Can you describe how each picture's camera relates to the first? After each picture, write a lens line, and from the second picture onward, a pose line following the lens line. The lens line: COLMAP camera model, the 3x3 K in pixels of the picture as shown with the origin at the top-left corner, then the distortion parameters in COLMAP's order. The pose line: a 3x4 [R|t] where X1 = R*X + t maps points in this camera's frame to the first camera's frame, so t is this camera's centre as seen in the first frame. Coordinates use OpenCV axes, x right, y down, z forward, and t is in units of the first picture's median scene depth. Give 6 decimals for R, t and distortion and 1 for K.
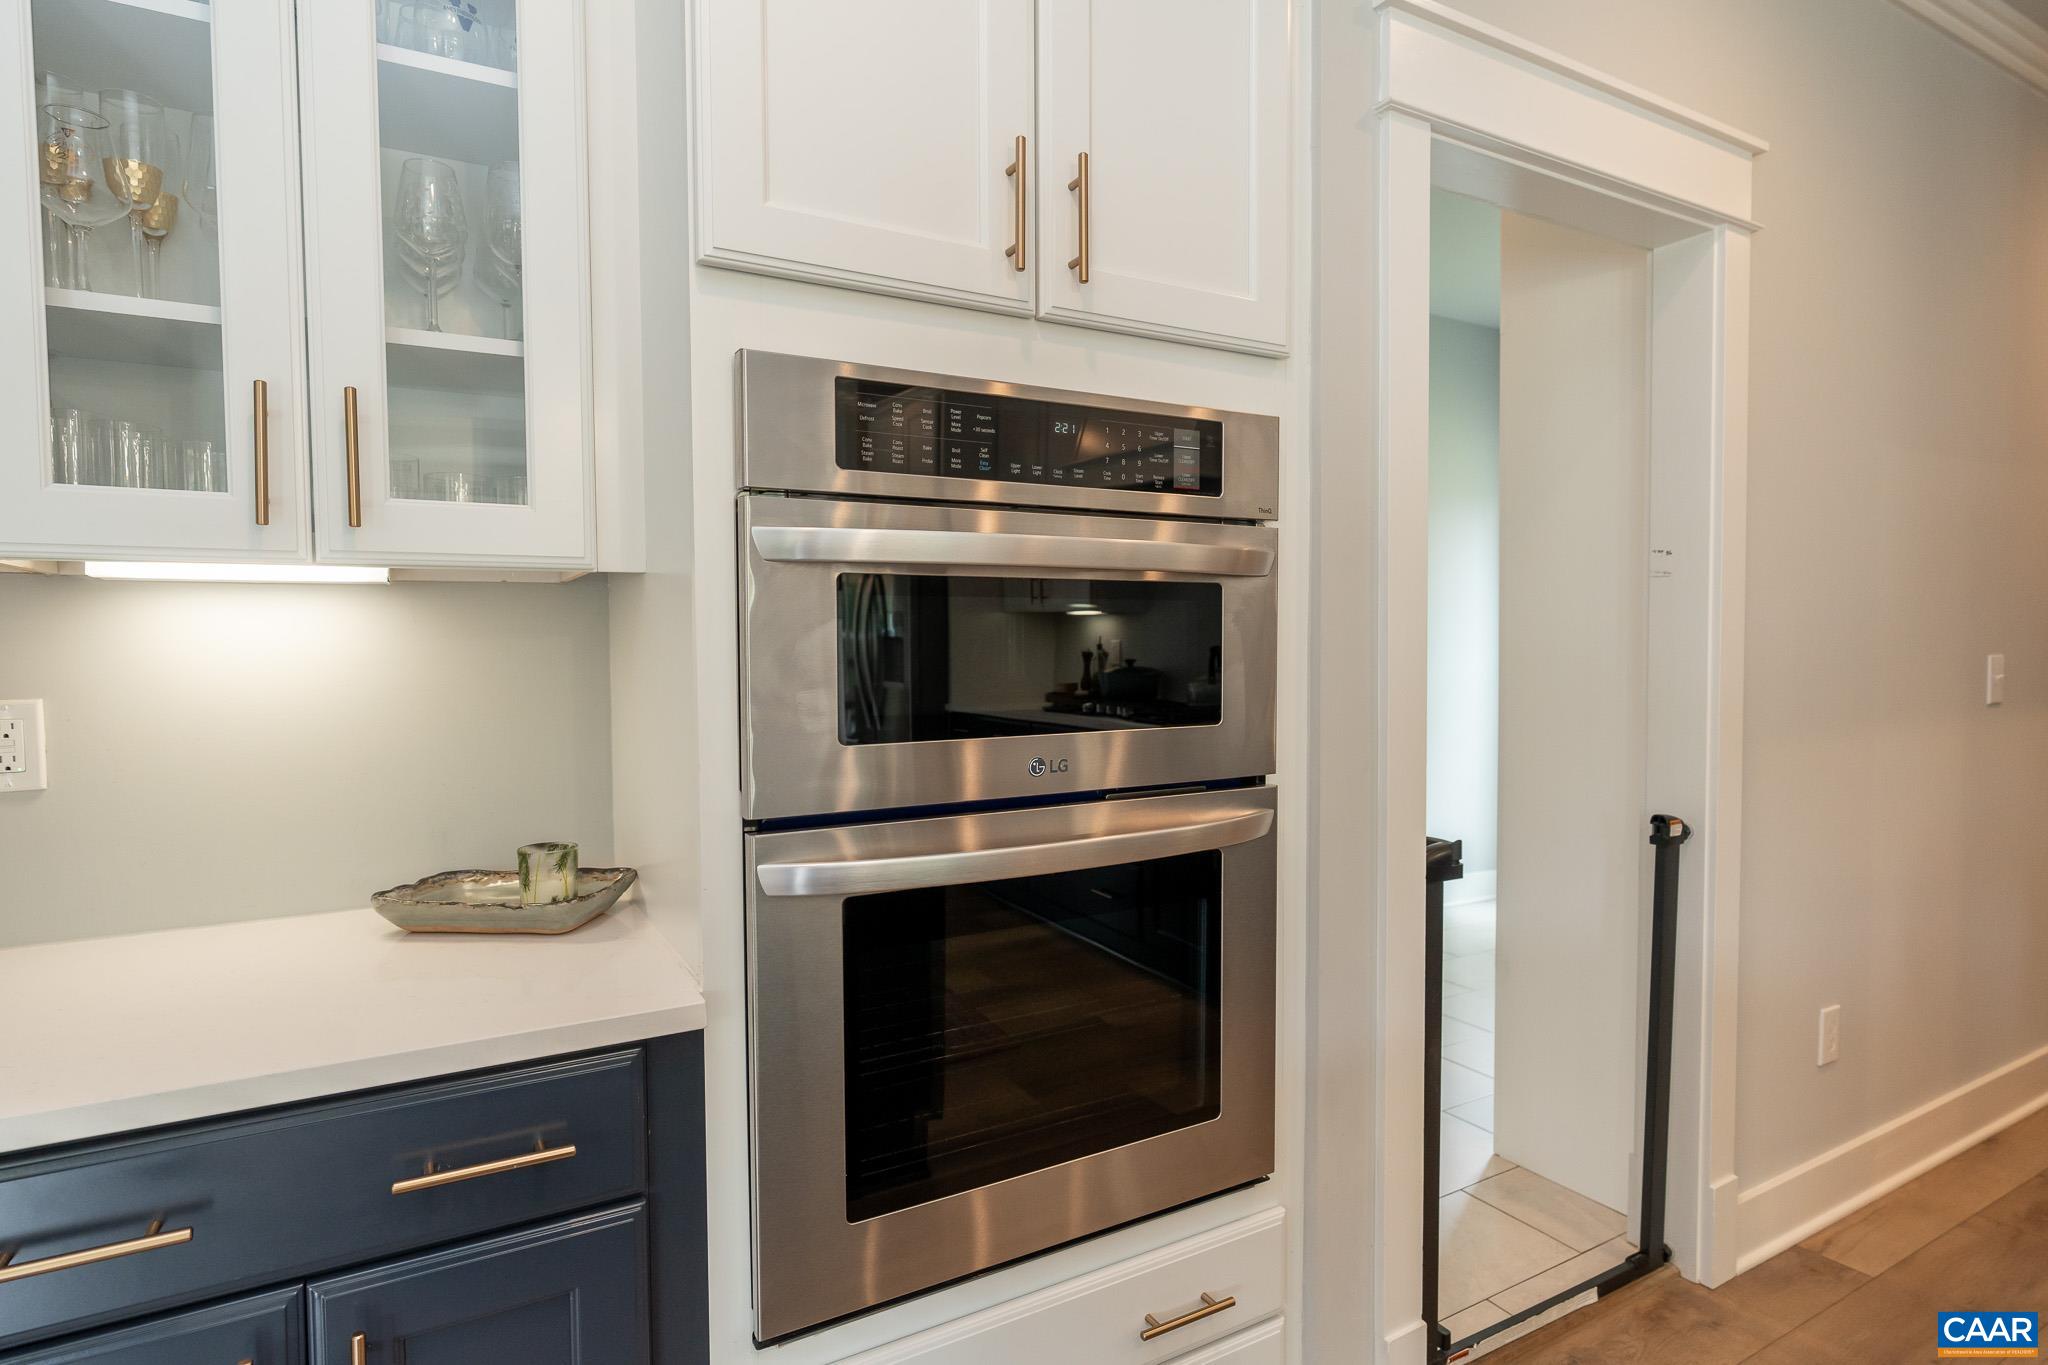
lens RADIAL K [[1065.6, 0, 1016.9], [0, 1065.6, 674.3], [0, 0, 1]] dist [-0.004434, 0.000310]
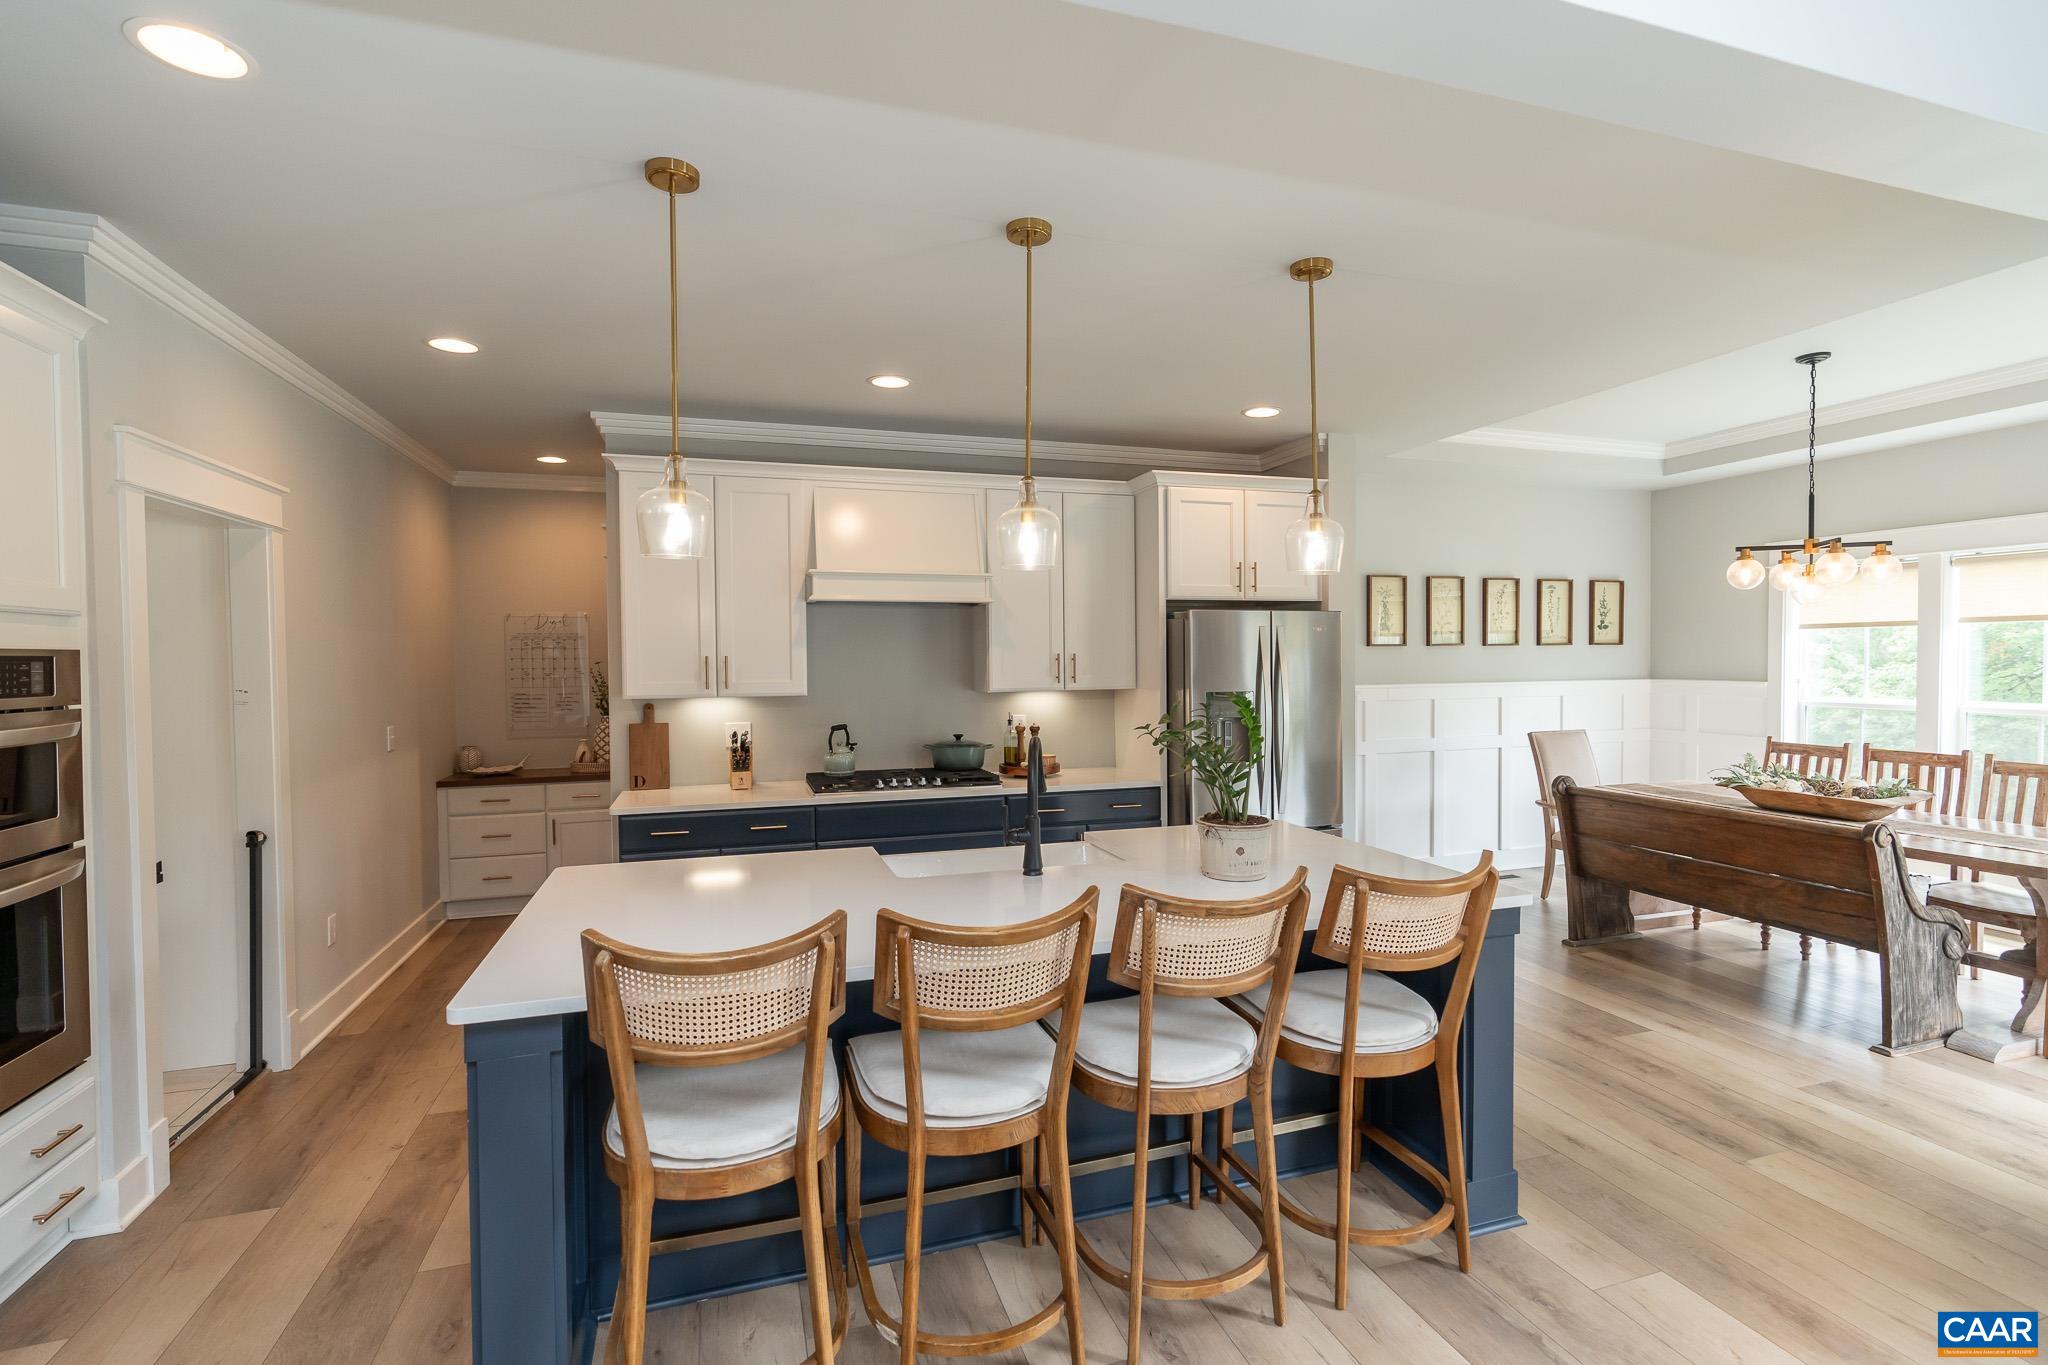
lens RADIAL K [[928.0, 0, 1024.0], [0, 928.0, 684.2], [0, 0, 1]] dist [-0.011558, 0.005265]
pose [[0.190666, -0.022902, 0.981388, -1.058665], [0.041439, 0.999024, 0.015263, -0.139686], [-0.980780, 0.037757, 0.191429, -0.966282]]
